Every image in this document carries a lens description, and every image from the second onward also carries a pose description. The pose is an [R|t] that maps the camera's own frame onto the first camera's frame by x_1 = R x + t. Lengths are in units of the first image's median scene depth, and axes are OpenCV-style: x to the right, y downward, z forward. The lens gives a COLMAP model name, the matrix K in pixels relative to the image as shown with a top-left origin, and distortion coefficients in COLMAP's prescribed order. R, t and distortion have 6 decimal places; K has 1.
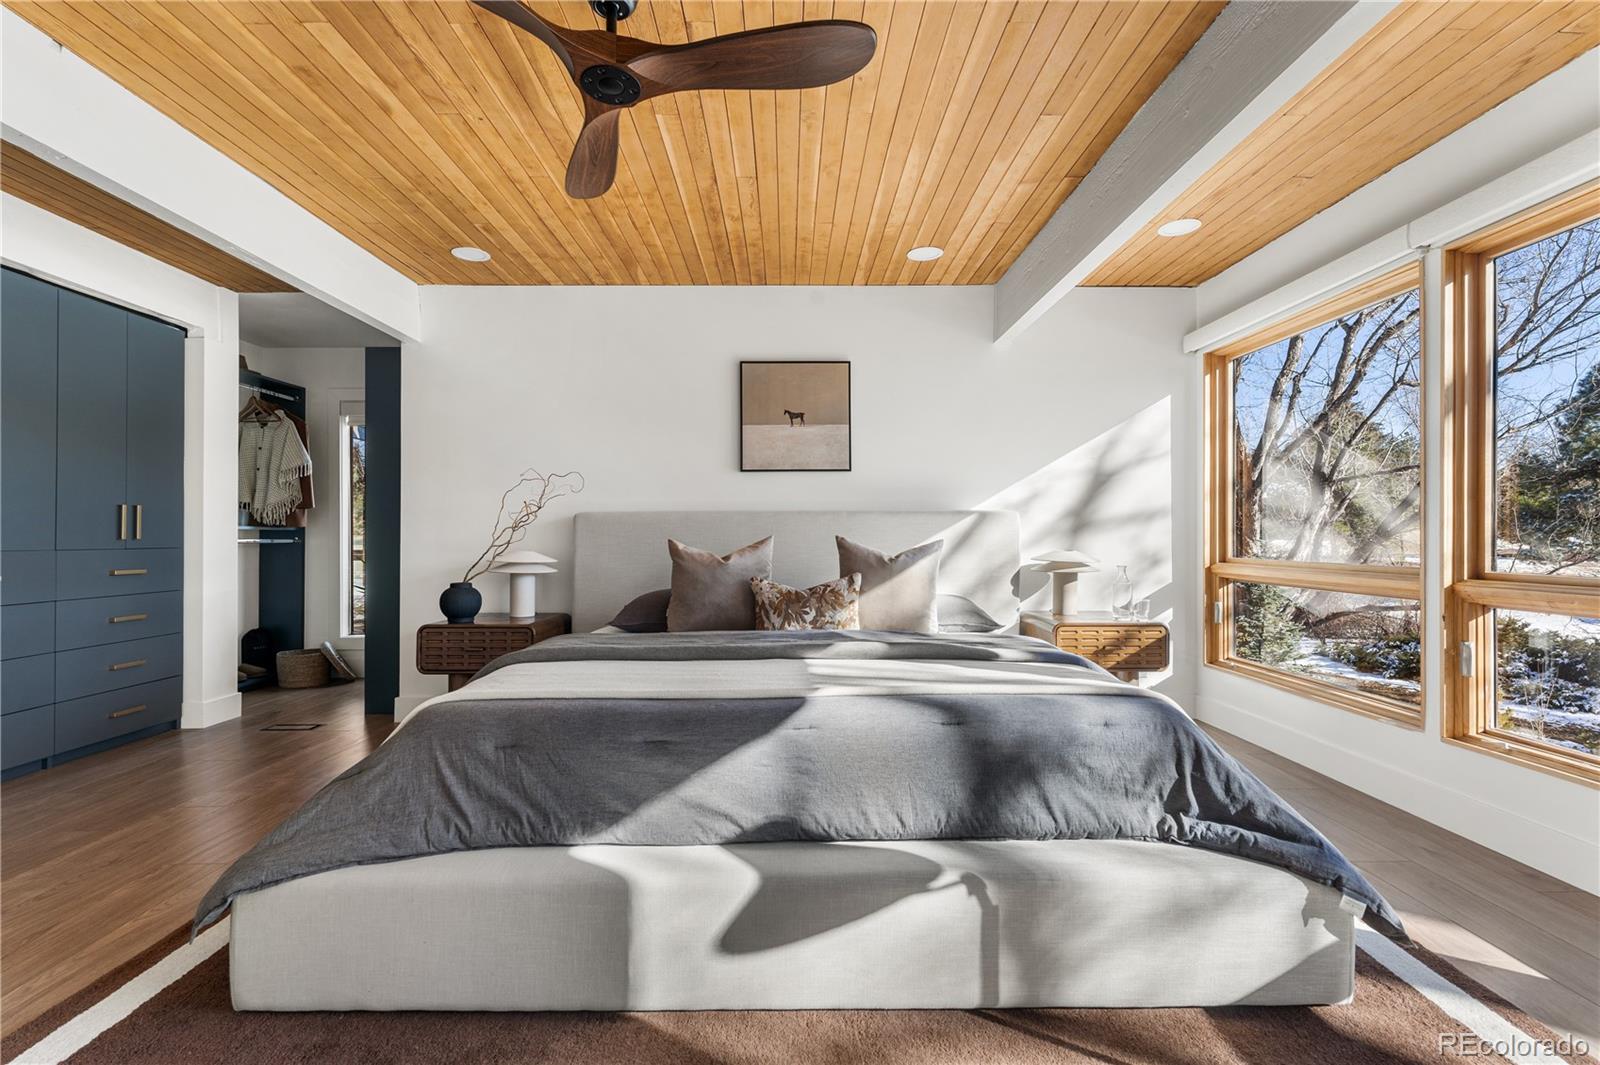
lens RADIAL K [[725.7, 0, 794.6], [0, 725.7, 532.7], [0, 0, 1]] dist [0.004724, 0.000587]
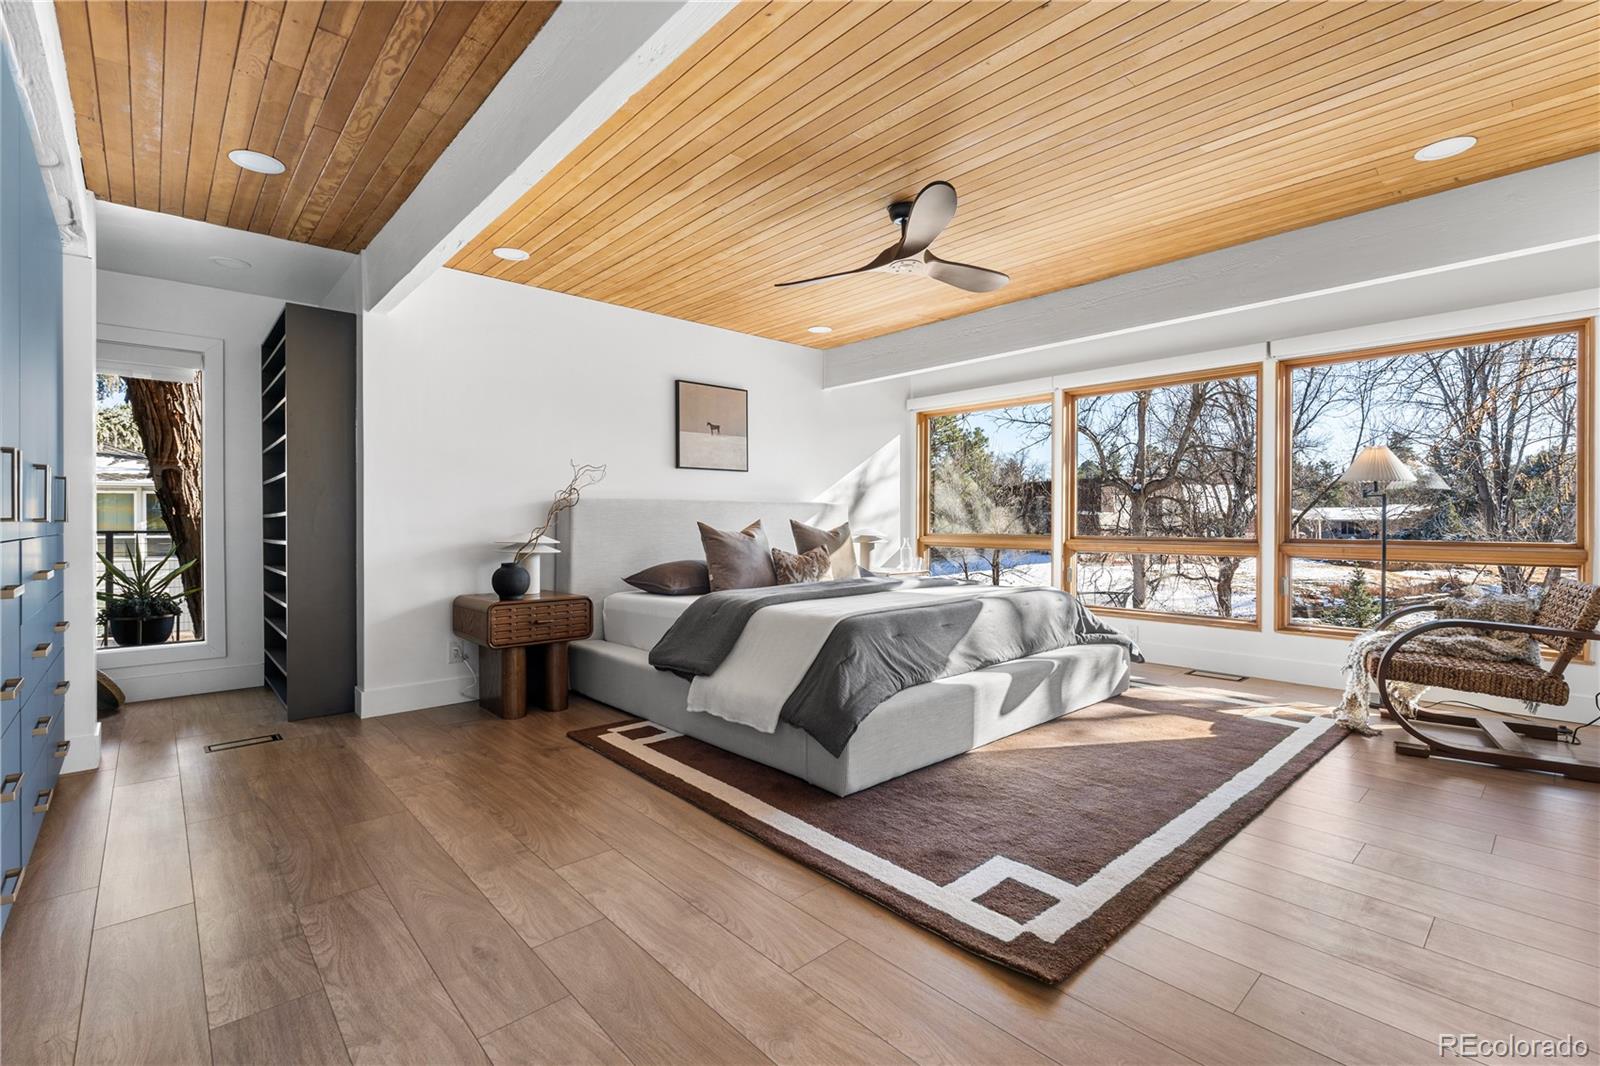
lens RADIAL K [[725.7, 0, 804.2], [0, 725.7, 529.6], [0, 0, 1]] dist [0.004724, 0.000587]
pose [[0.739775, -0.006191, 0.672826, -0.823717], [-0.002770, 0.999921, 0.012247, 0.005941], [-0.672849, -0.010924, 0.739699, -0.078131]]
